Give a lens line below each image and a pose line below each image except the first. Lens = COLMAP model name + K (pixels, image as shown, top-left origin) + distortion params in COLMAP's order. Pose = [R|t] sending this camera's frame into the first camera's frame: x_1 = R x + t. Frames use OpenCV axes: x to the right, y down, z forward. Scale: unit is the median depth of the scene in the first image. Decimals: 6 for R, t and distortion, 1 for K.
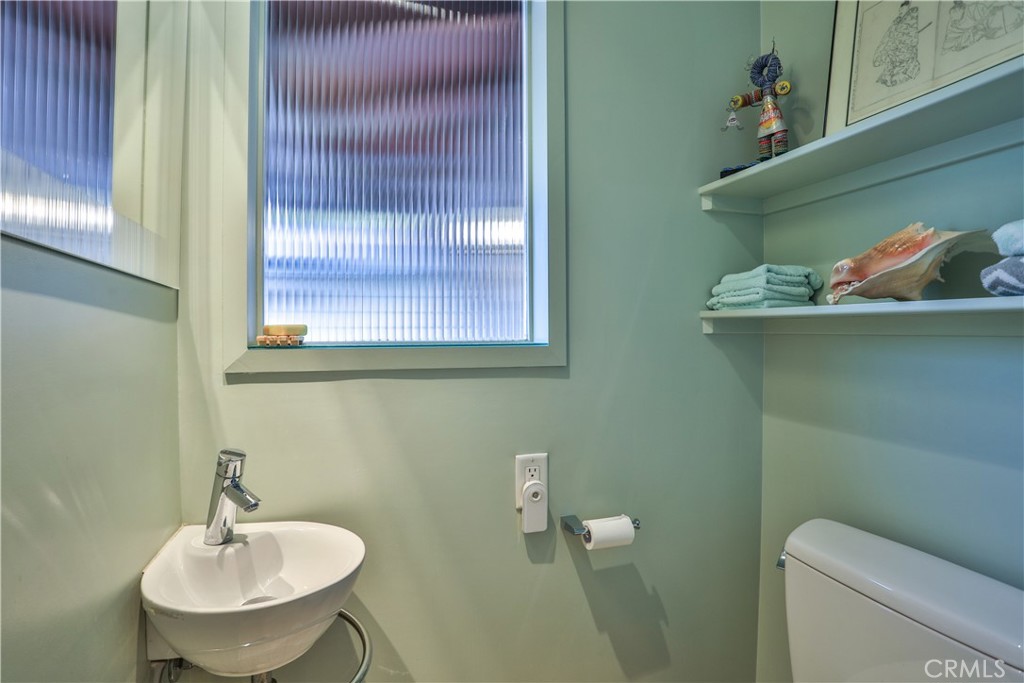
lens RADIAL K [[525.4, 0, 510.1], [0, 525.4, 340.3], [0, 0, 1]] dist [-0.085626, 0.039038]
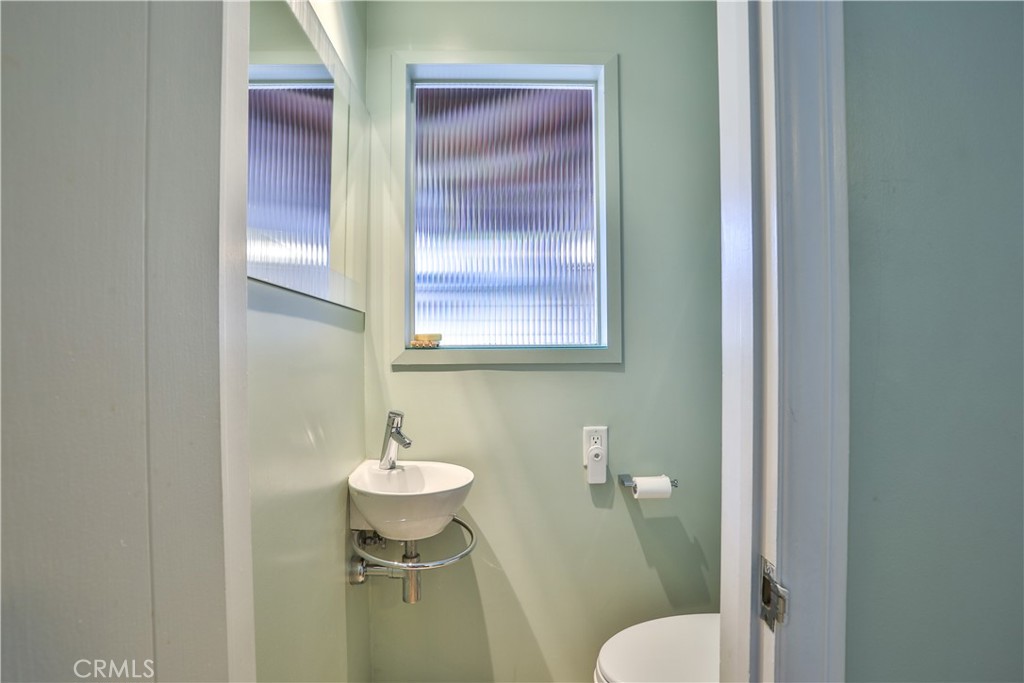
lens RADIAL K [[525.4, 0, 510.1], [0, 525.4, 340.3], [0, 0, 1]] dist [-0.085626, 0.039038]
pose [[0.965864, -0.001153, -0.259046, 0.184090], [-0.001245, 0.999958, -0.009092, 0.002788], [0.259045, 0.009105, 0.965822, -0.396159]]
